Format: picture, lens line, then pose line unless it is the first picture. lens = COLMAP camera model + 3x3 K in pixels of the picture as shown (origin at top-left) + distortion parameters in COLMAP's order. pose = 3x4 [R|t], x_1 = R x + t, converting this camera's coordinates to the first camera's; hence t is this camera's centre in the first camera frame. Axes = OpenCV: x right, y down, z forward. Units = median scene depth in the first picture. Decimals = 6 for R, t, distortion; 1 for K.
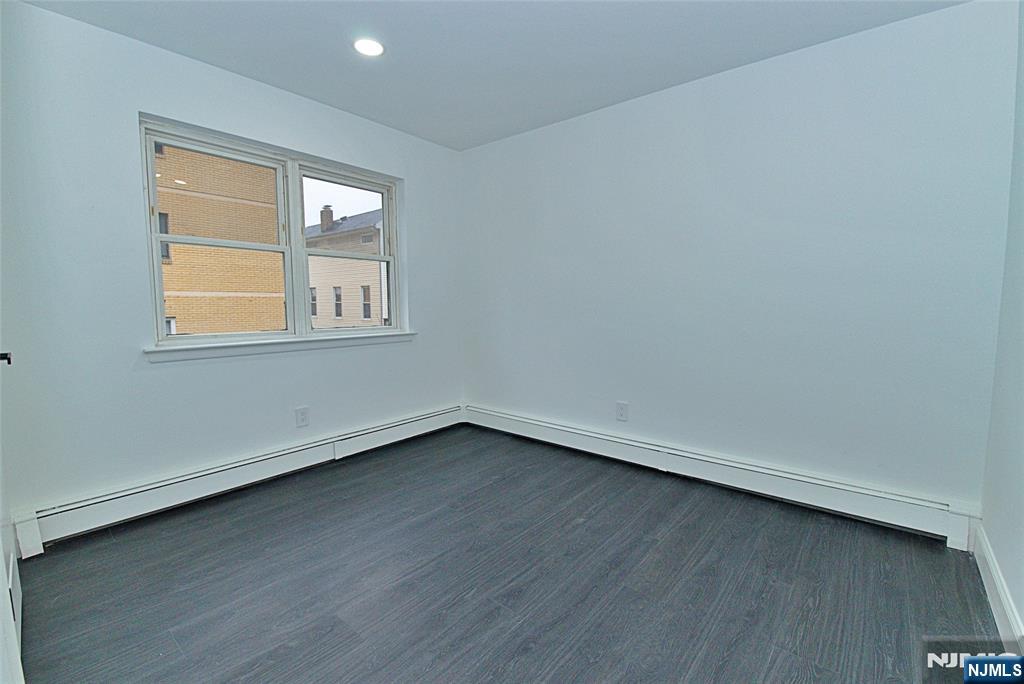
lens RADIAL K [[445.0, 0, 514.8], [0, 445.0, 344.6], [0, 0, 1]] dist [-0.001149, -0.011635]
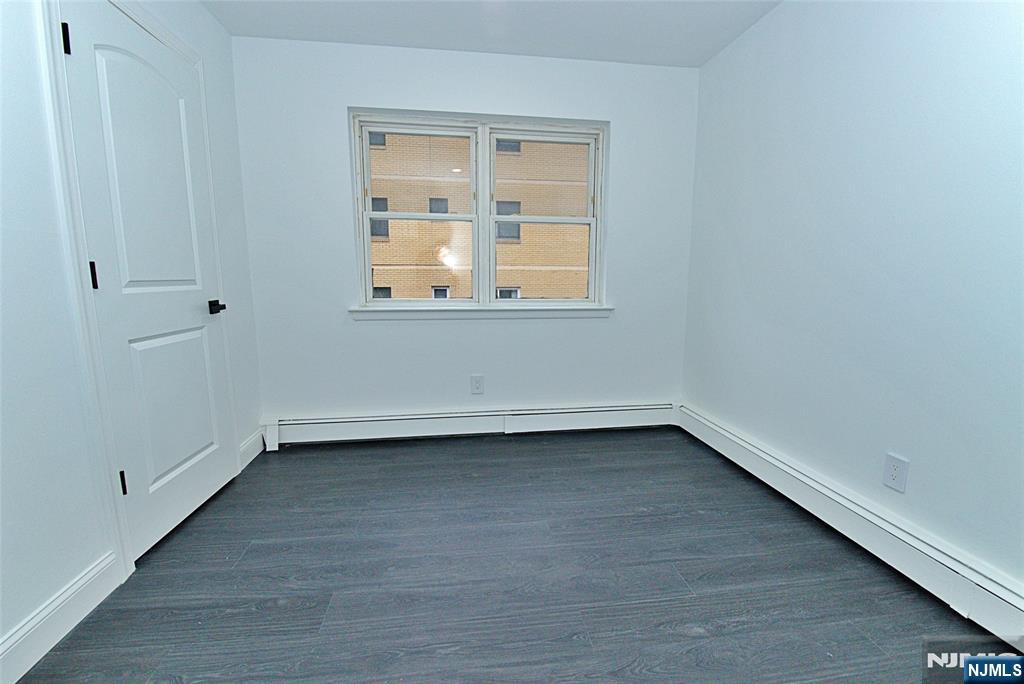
lens RADIAL K [[445.0, 0, 514.8], [0, 445.0, 344.6], [0, 0, 1]] dist [-0.001149, -0.011635]
pose [[0.732281, 0.106051, -0.672694, 0.261305], [-0.068101, 0.994252, 0.082613, -0.017921], [0.677589, -0.014685, 0.735294, 0.314031]]
